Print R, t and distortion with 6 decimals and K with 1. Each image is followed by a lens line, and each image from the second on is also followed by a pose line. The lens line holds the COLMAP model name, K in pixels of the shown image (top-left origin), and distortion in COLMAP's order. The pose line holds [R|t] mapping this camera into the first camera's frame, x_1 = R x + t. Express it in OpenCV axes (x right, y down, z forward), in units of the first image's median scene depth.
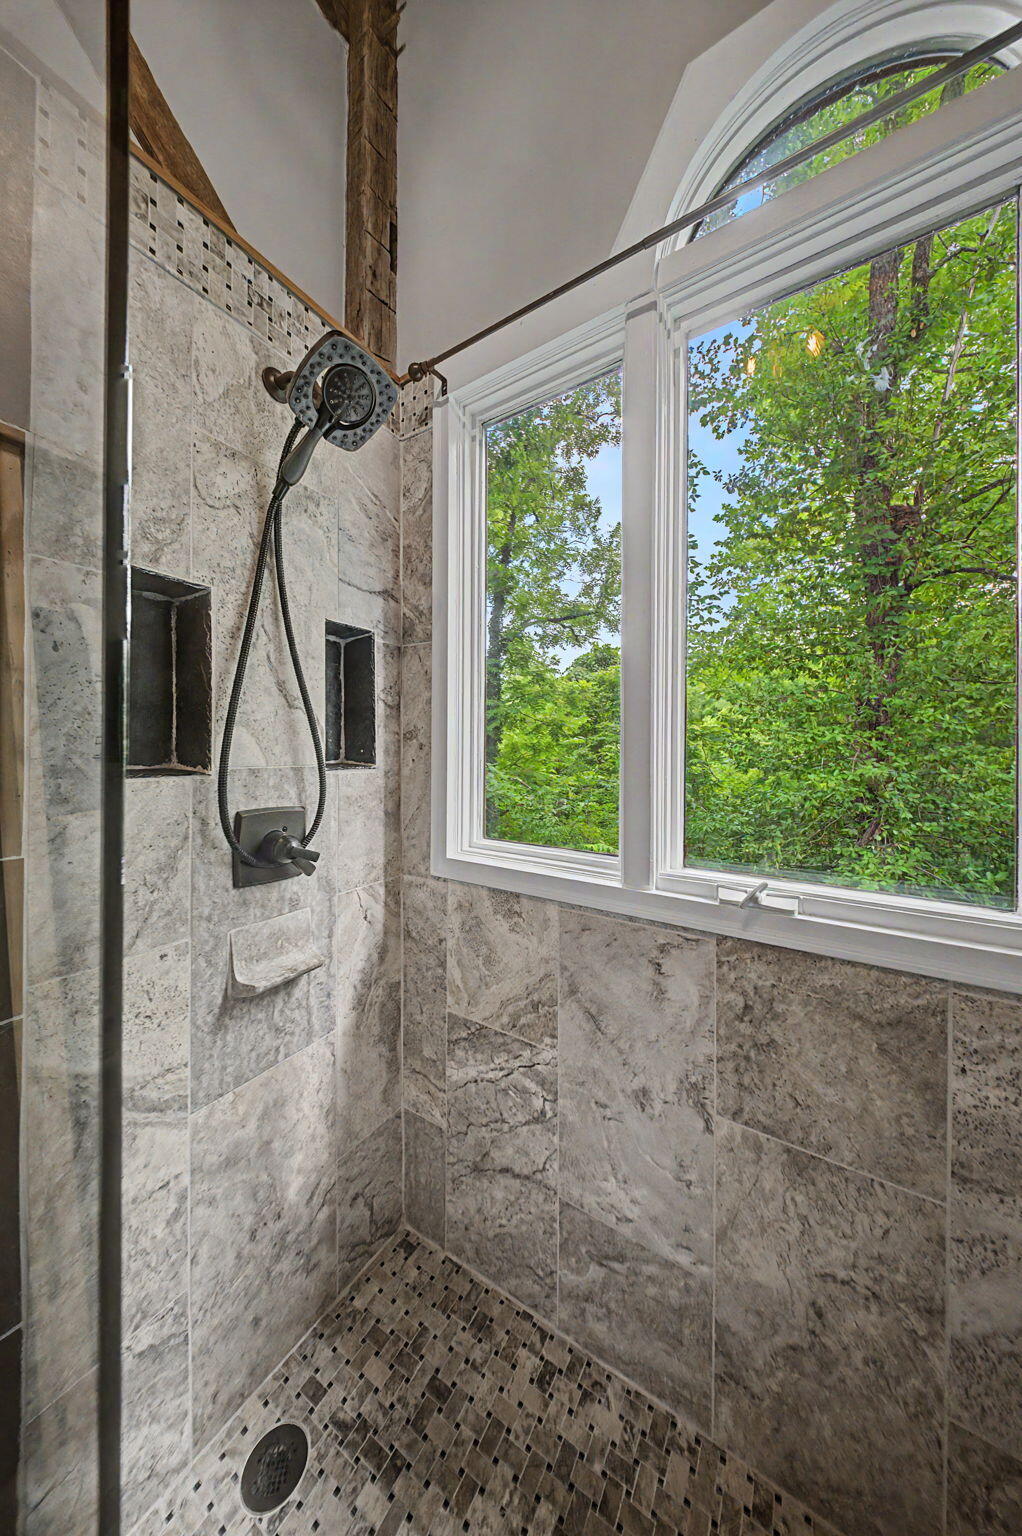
lens RADIAL K [[460.3, 0, 512.1], [0, 460.3, 750.0], [0, 0, 1]] dist [0.001365, -0.002314]
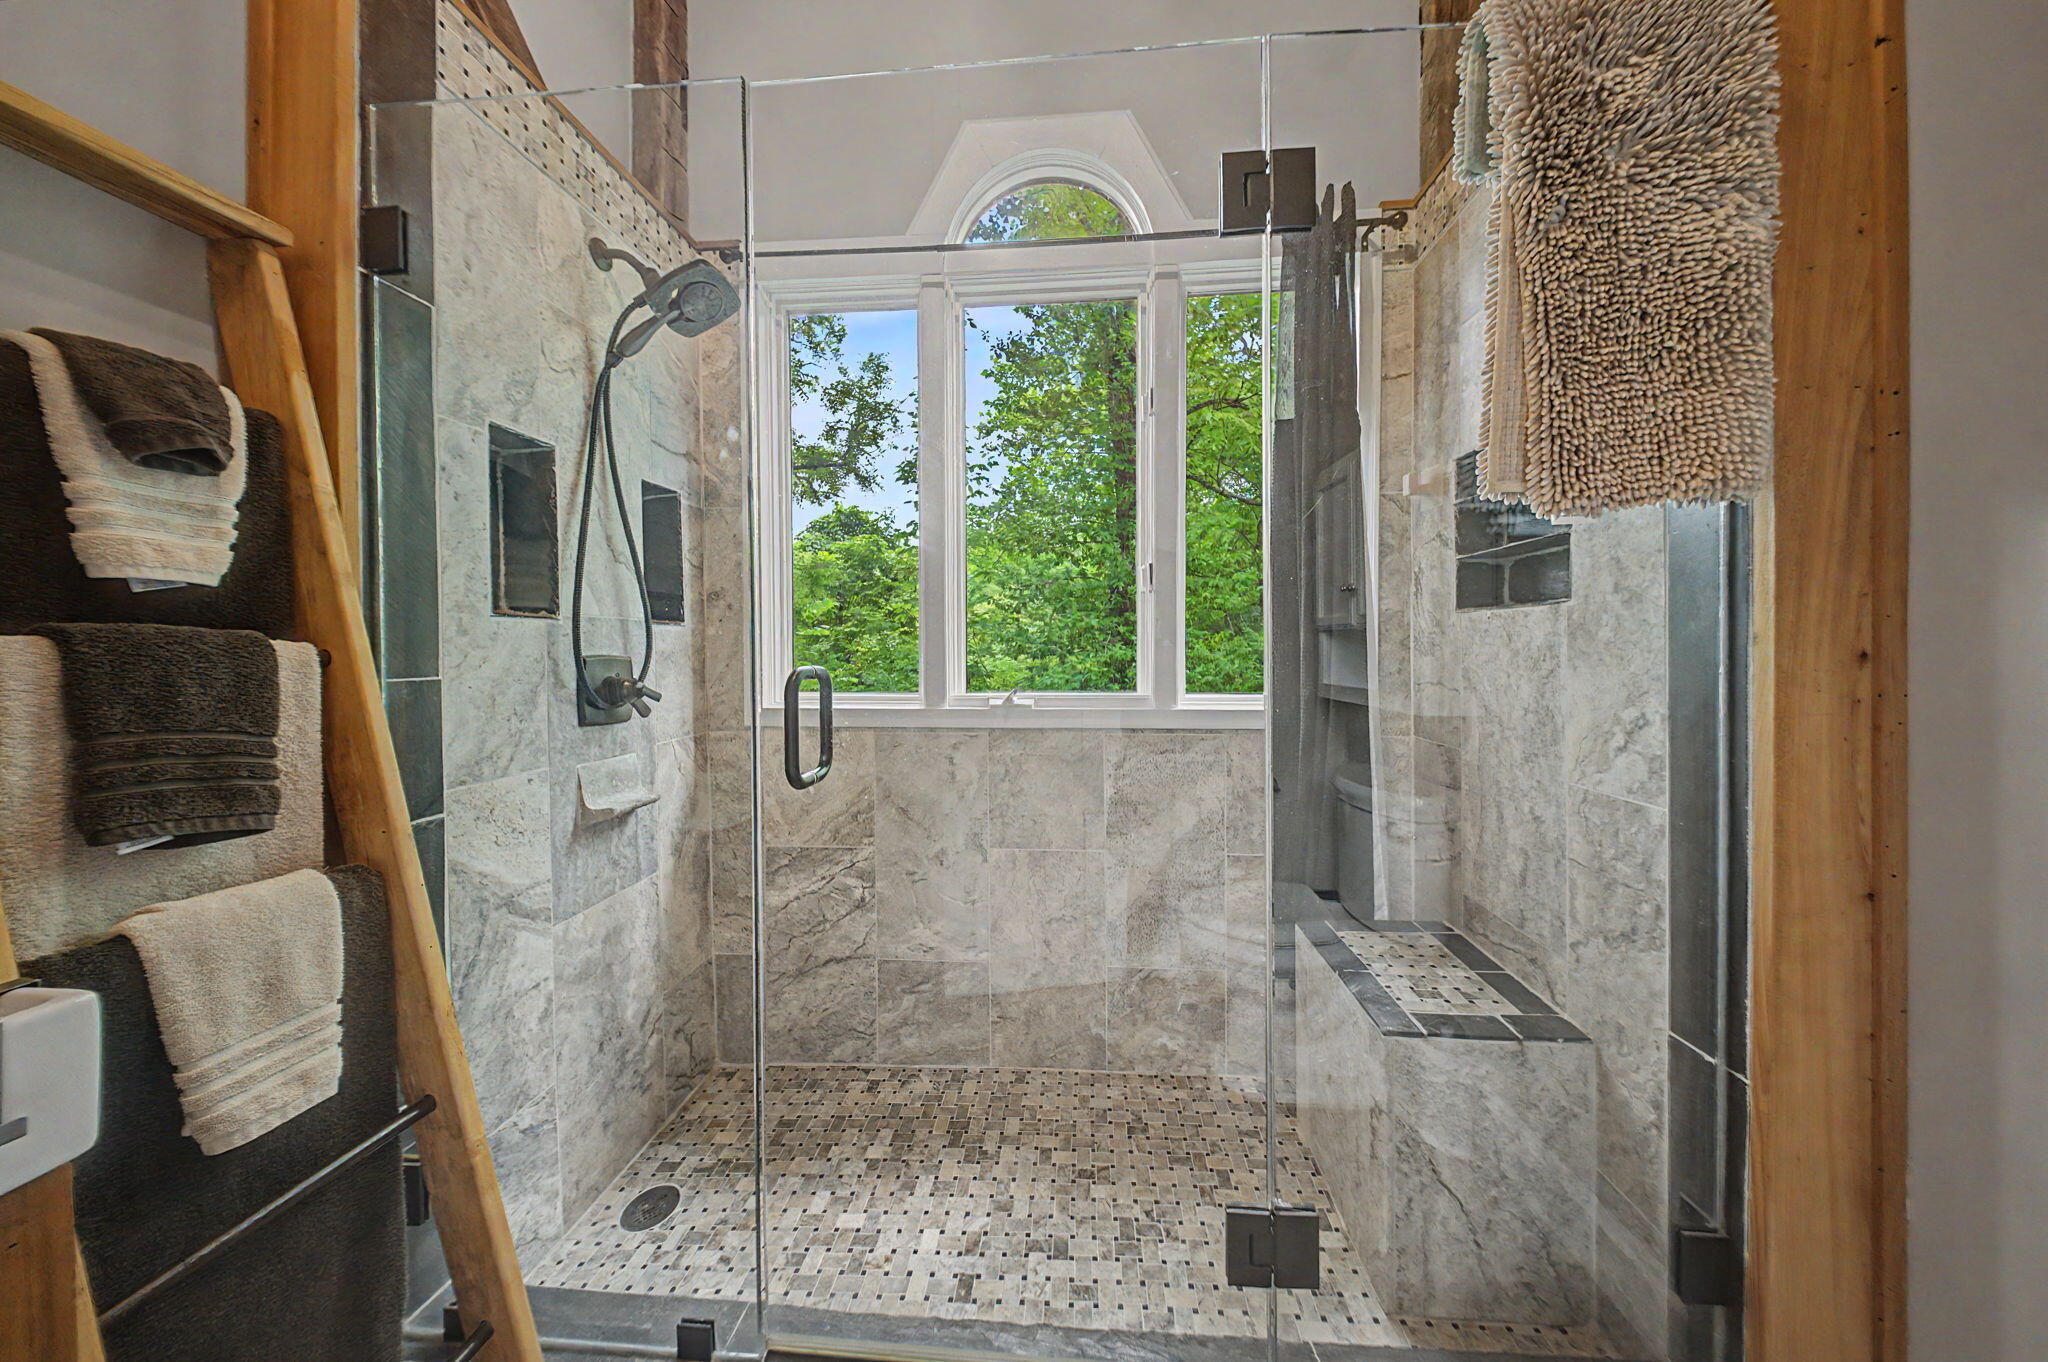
lens RADIAL K [[636.1, 0, 1034.7], [0, 636.1, 661.6], [0, 0, 1]] dist [-0.000106, -0.000086]
pose [[0.881652, -0.016804, 0.471601, -0.315763], [0.009106, 0.999786, 0.018600, 0.113275], [-0.471812, -0.012105, 0.881616, -0.713134]]
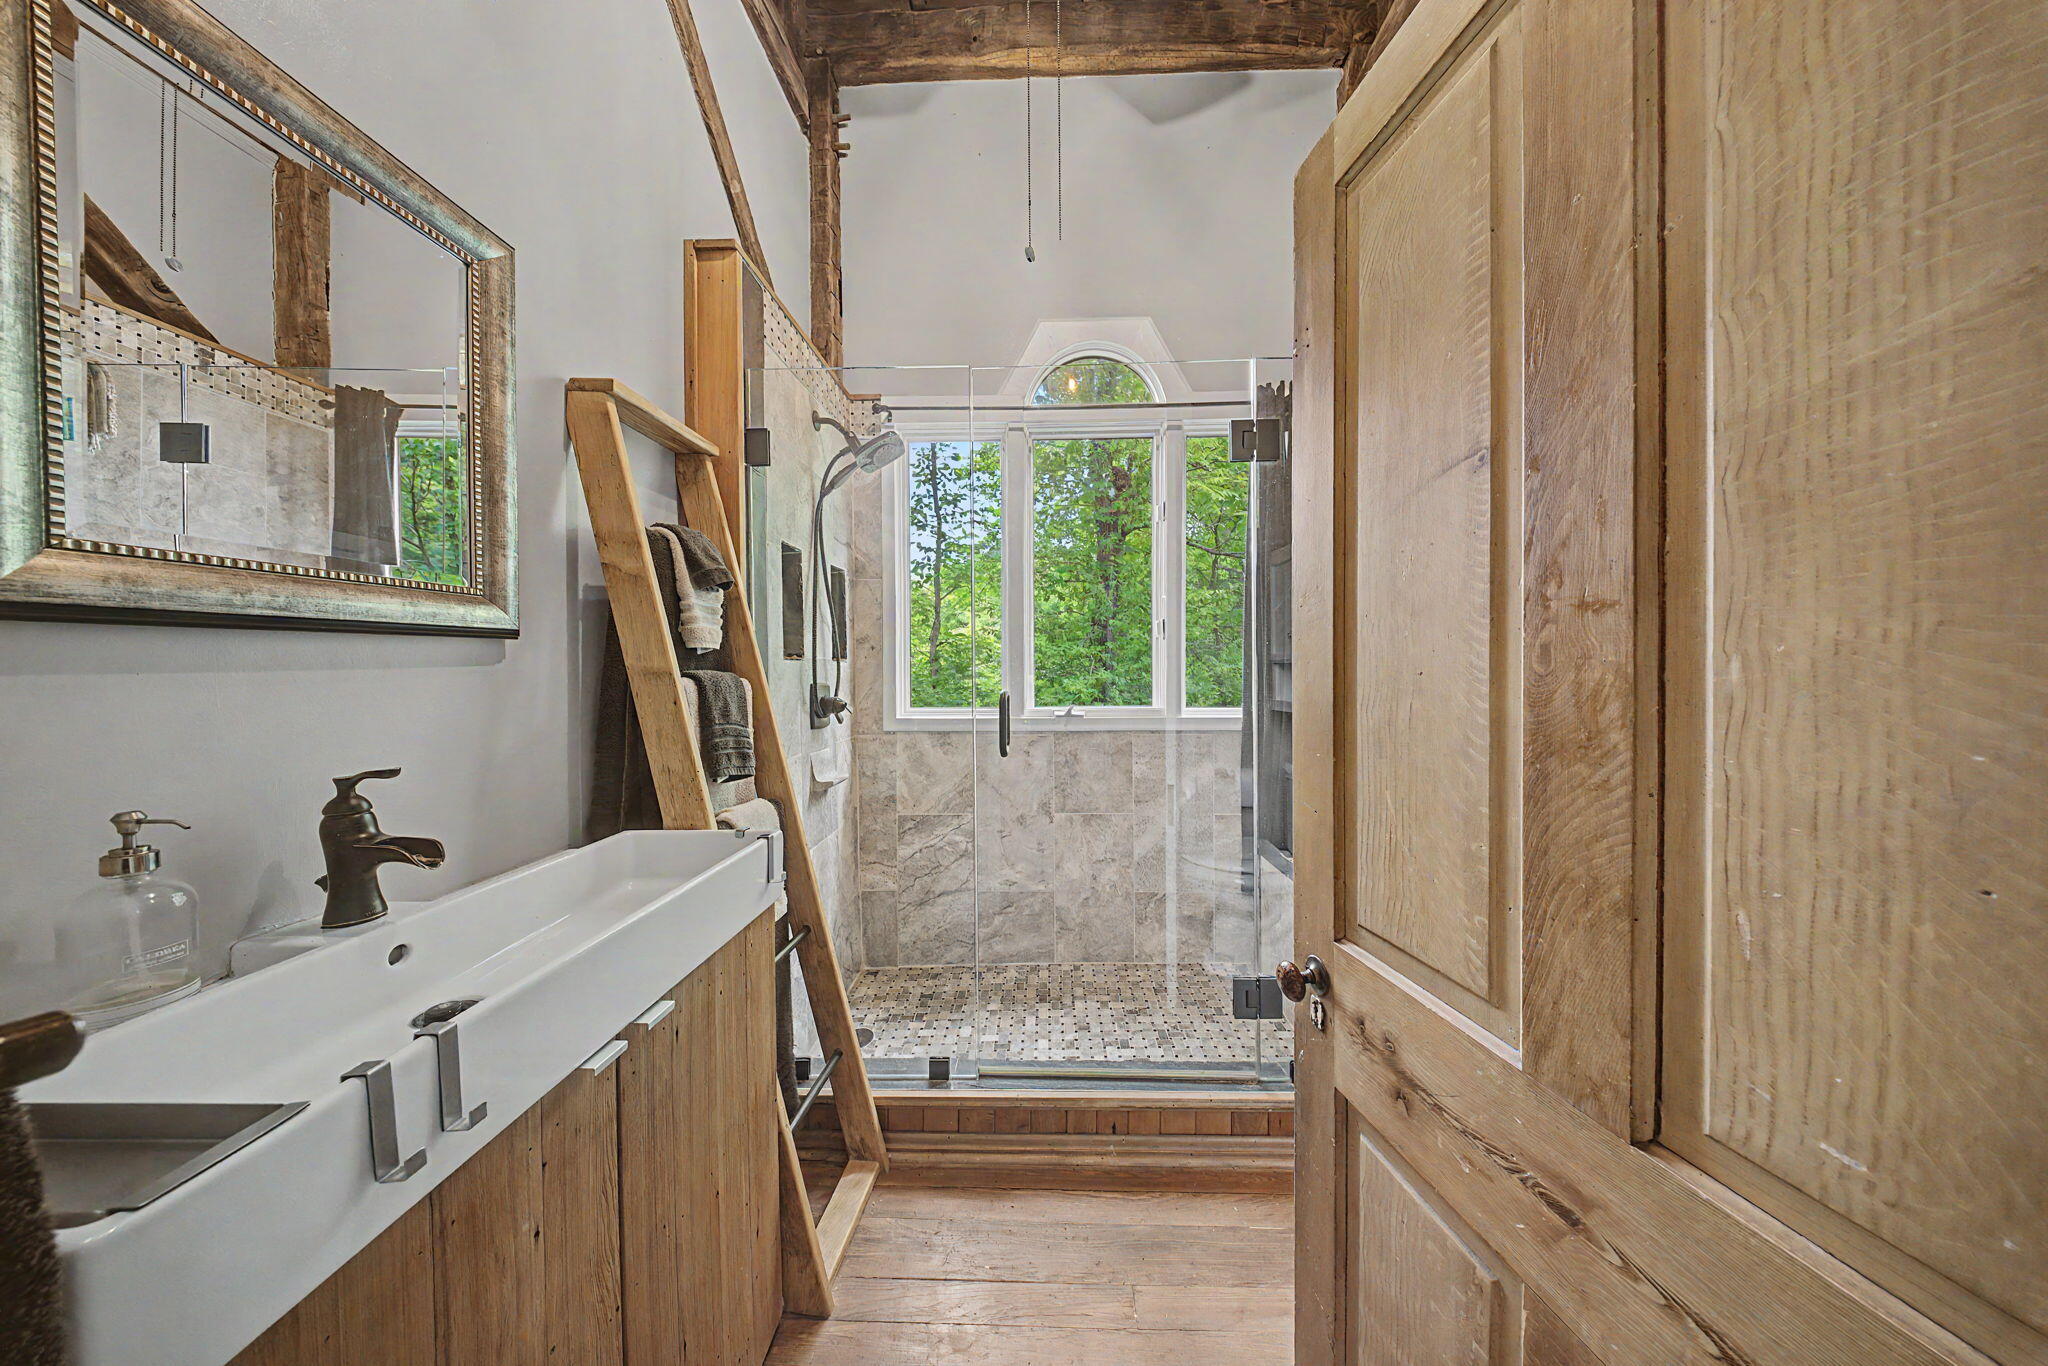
lens RADIAL K [[614.0, 0, 1024.0], [0, 614.0, 683.0], [0, 0, 1]] dist [0.000378, -0.000002]
pose [[0.855660, -0.019665, 0.517165, -0.948379], [0.010478, 0.999731, 0.020678, 0.082260], [-0.517433, -0.012274, 0.855636, -1.141834]]
